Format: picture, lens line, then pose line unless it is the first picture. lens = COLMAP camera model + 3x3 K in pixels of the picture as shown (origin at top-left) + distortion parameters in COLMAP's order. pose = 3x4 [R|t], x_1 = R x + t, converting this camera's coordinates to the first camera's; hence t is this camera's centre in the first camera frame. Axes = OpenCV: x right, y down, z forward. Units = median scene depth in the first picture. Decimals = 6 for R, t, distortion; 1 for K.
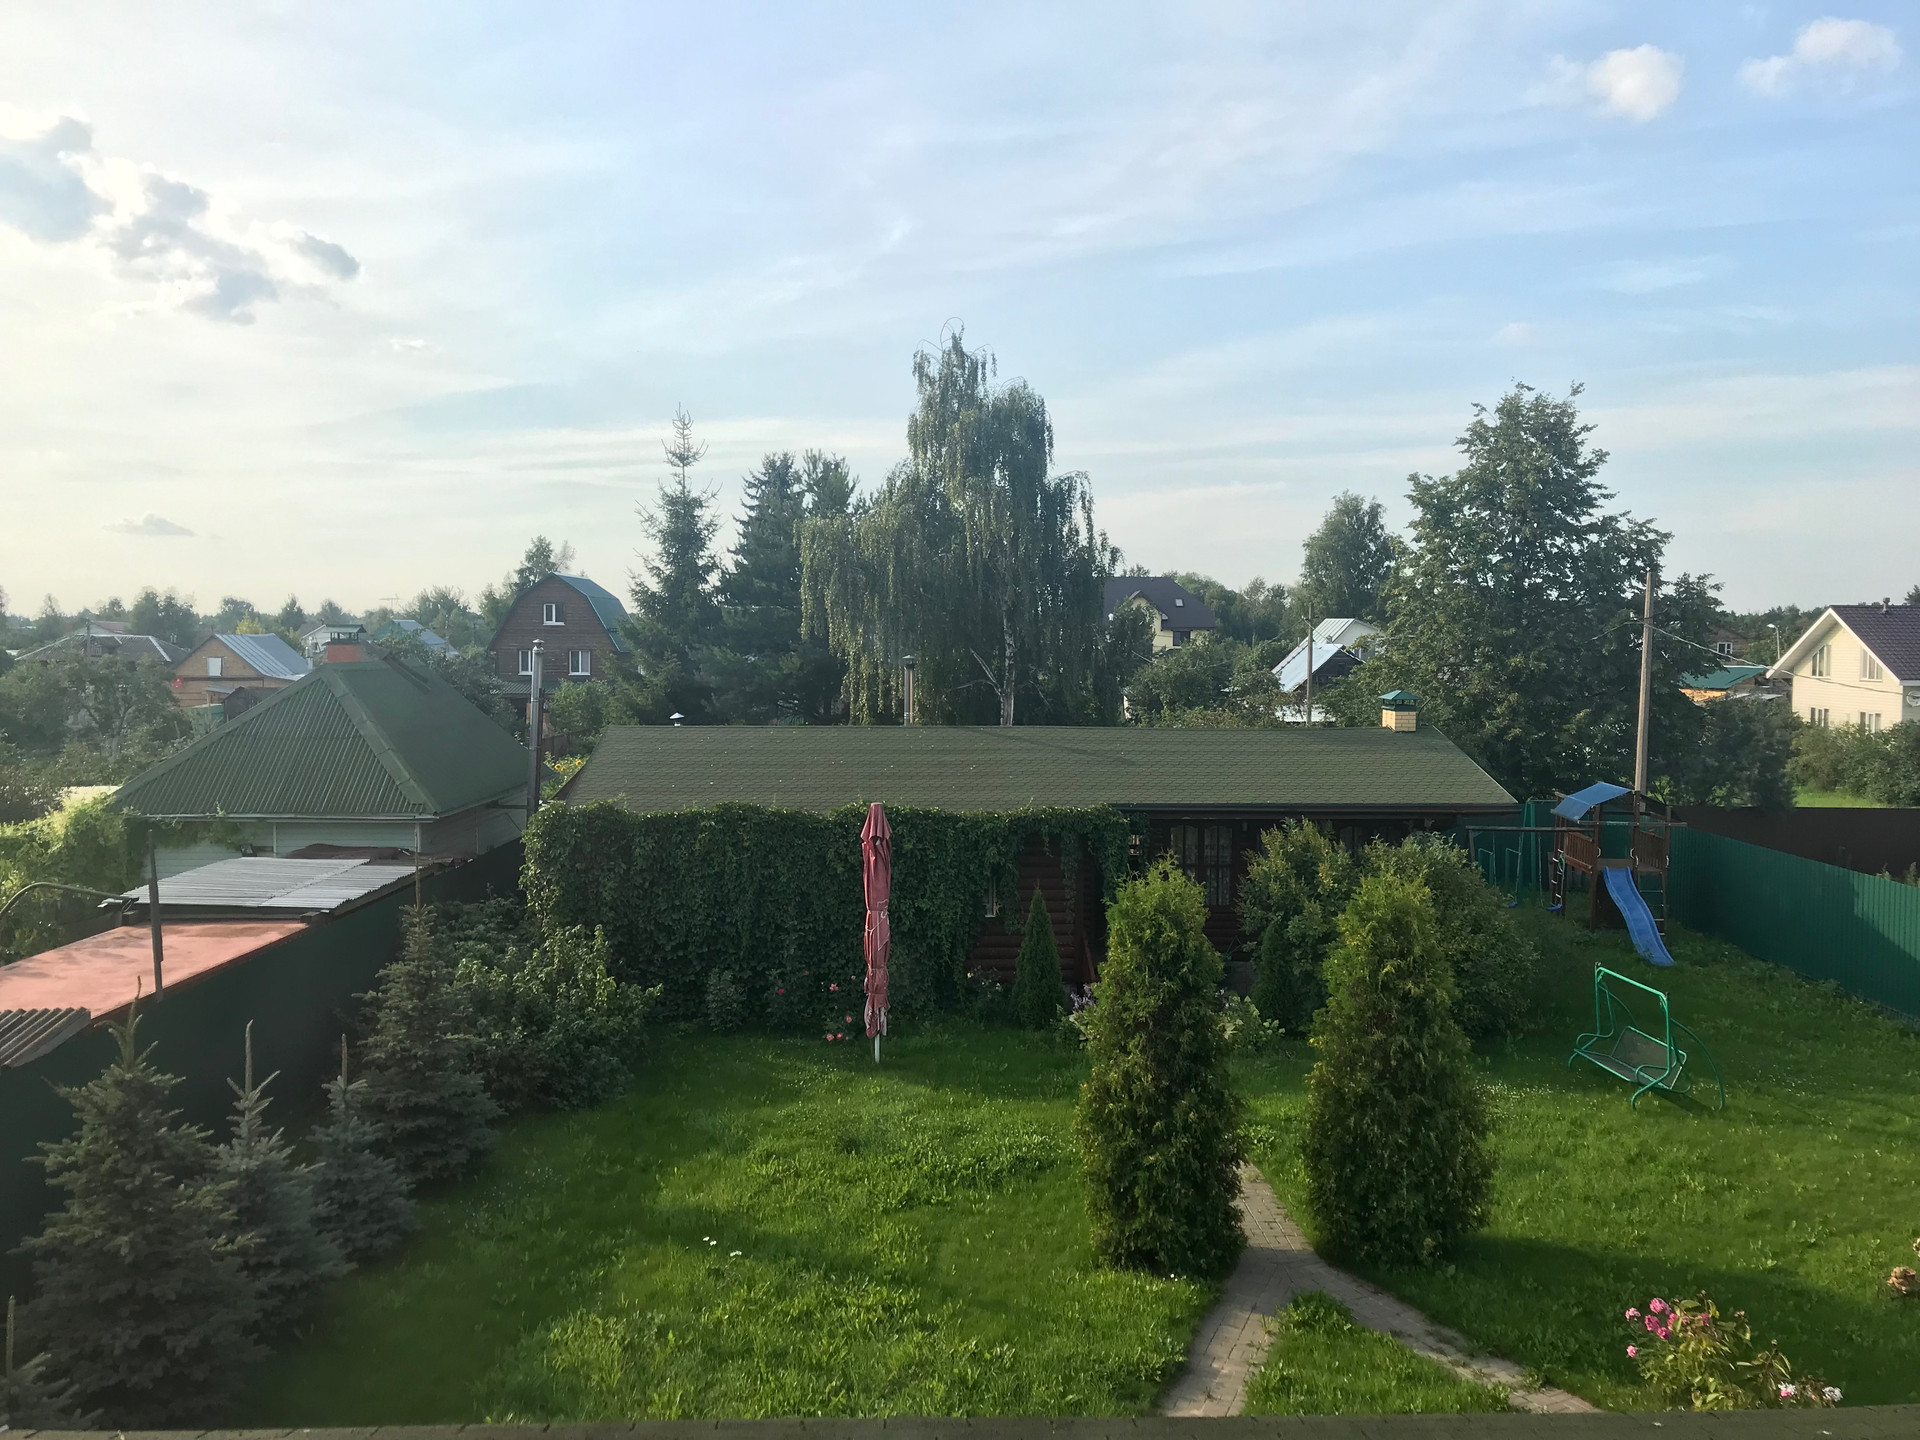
lens RADIAL K [[1602.0, 0, 960.0], [0, 1602.0, 720.0], [0, 0, 1]] dist [0.100858, -0.072078]
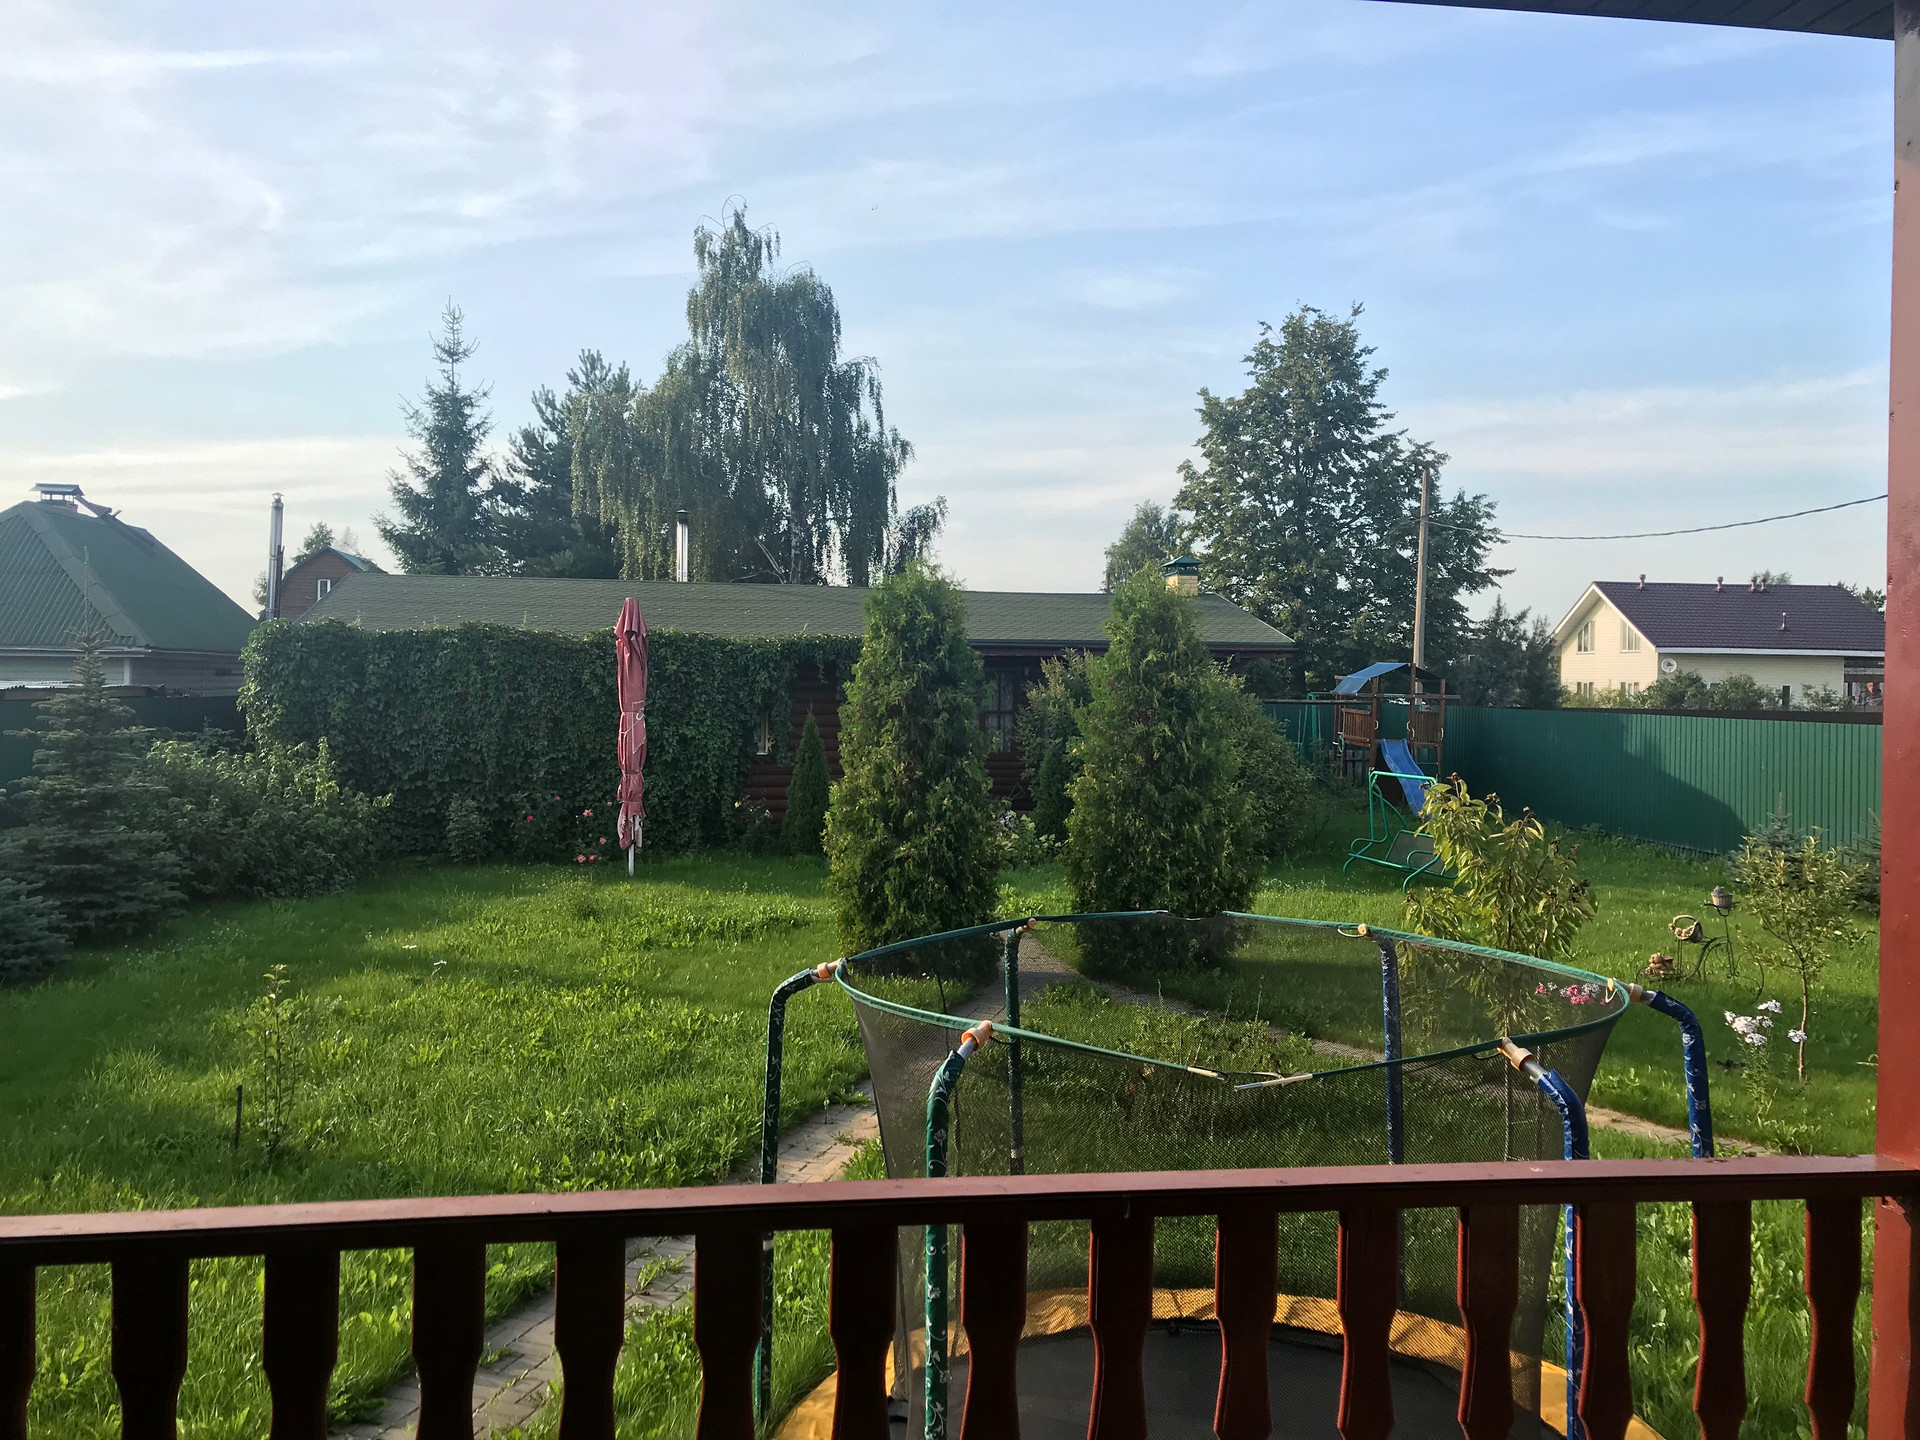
lens RADIAL K [[1603.6, 0, 951.1], [0, 1603.6, 725.0], [0, 0, 1]] dist [0.079923, -0.070695]
pose [[0.993976, 0.003411, 0.109549, 0.026763], [-0.000525, 0.999652, -0.026367, 0.133567], [-0.109600, 0.026150, 0.993632, 0.047495]]
